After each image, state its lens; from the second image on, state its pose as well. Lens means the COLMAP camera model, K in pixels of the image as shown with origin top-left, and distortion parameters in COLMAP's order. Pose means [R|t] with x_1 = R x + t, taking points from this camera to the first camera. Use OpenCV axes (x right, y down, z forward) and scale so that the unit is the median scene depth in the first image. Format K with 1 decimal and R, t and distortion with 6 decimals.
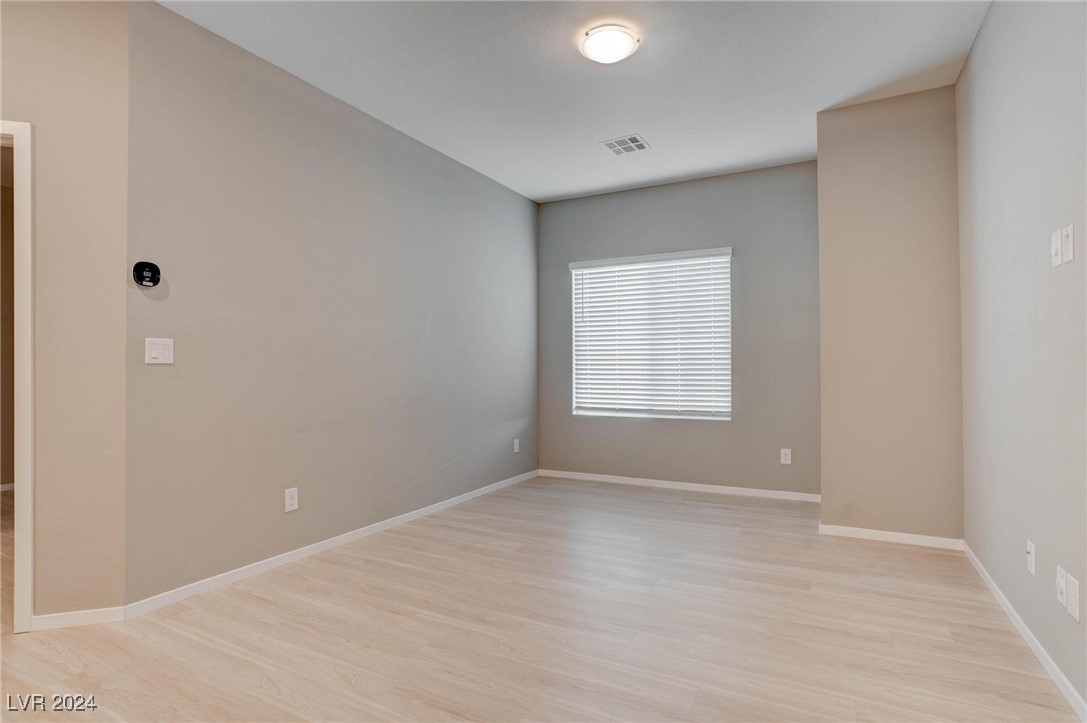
lens RADIAL K [[552.1, 0, 542.3], [0, 552.1, 369.3], [0, 0, 1]] dist [-0.037645, 0.001312]
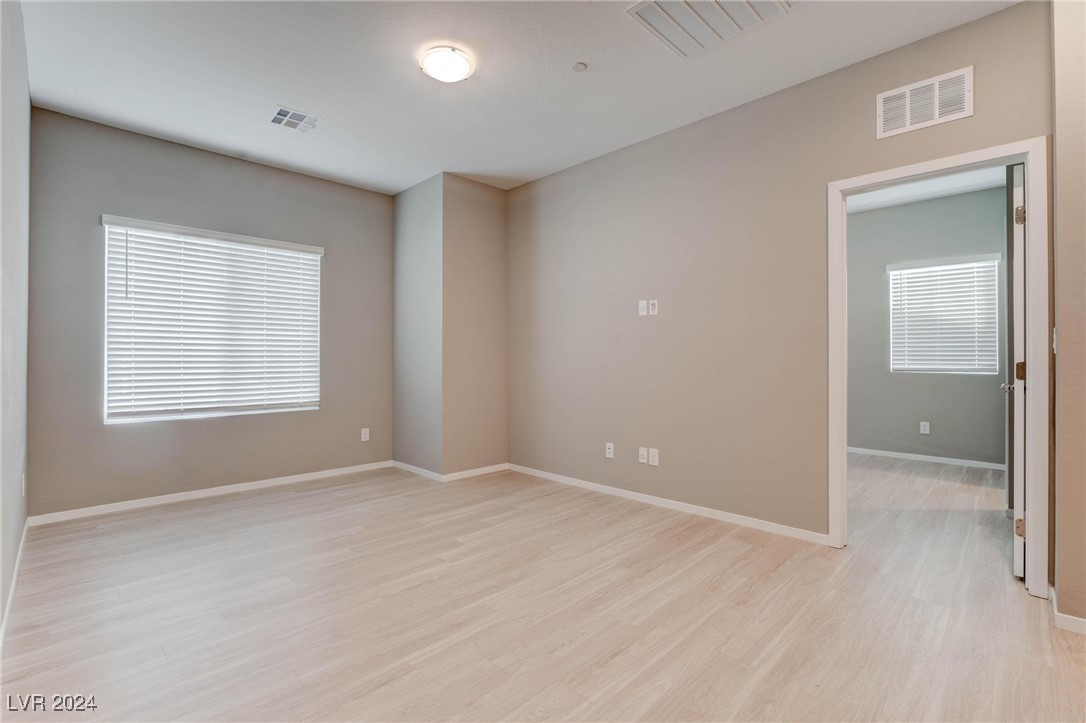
lens RADIAL K [[493.8, 0, 537.8], [0, 493.8, 361.5], [0, 0, 1]] dist [-0.013790, 0.000639]
pose [[0.285977, -0.001680, 0.958235, -0.505360], [0.002232, 0.999997, 0.001087, -0.000183], [-0.958234, 0.001828, 0.285980, 0.354053]]
